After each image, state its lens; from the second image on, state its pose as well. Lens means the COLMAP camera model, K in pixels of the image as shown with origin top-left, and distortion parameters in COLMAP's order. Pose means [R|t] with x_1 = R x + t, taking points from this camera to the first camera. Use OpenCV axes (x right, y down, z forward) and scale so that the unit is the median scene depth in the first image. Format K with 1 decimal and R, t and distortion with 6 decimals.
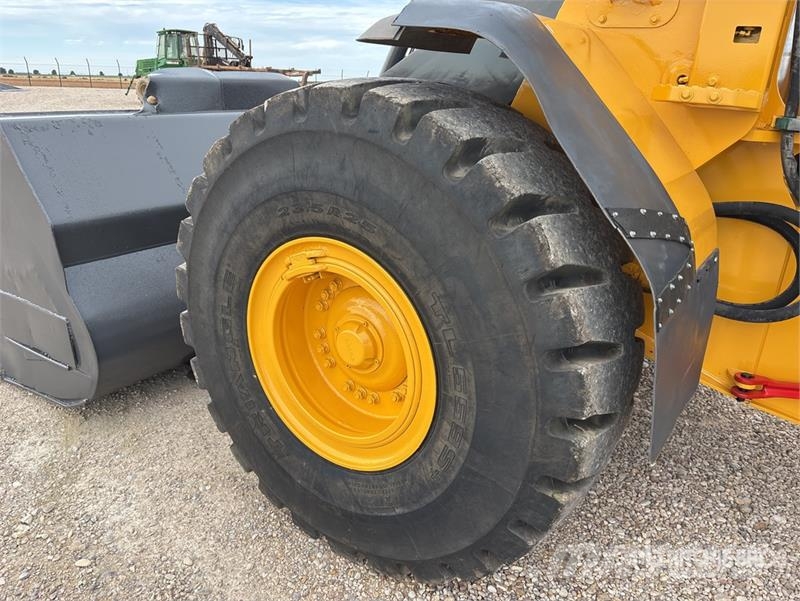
lens RADIAL K [[605.2, 0, 398.9], [0, 605.2, 305.3], [0, 0, 1]] dist [0.040507, -0.069329]
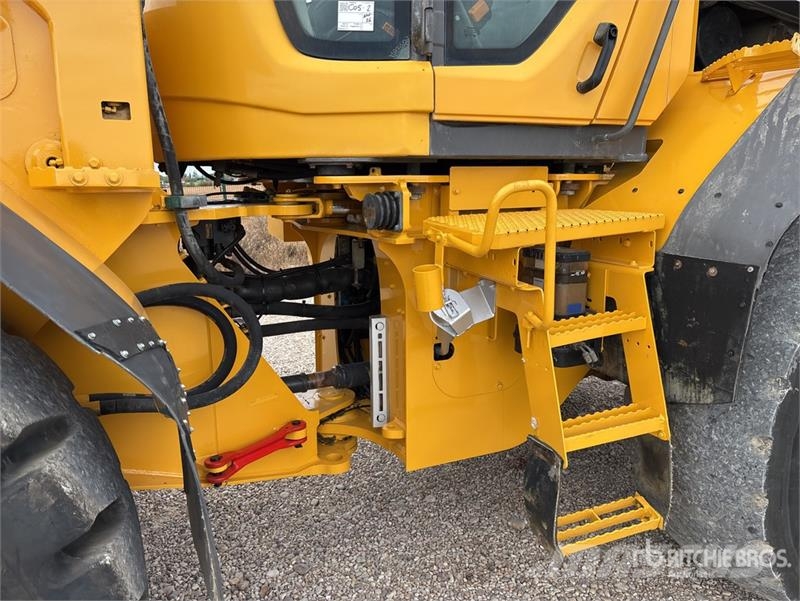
lens RADIAL K [[605.2, 0, 398.9], [0, 605.2, 305.3], [0, 0, 1]] dist [0.040507, -0.069329]
pose [[0.479135, -0.226683, 0.847965, -0.055507], [0.347928, 0.935986, 0.053620, -0.076664], [-0.805838, 0.269340, 0.527333, 0.258148]]
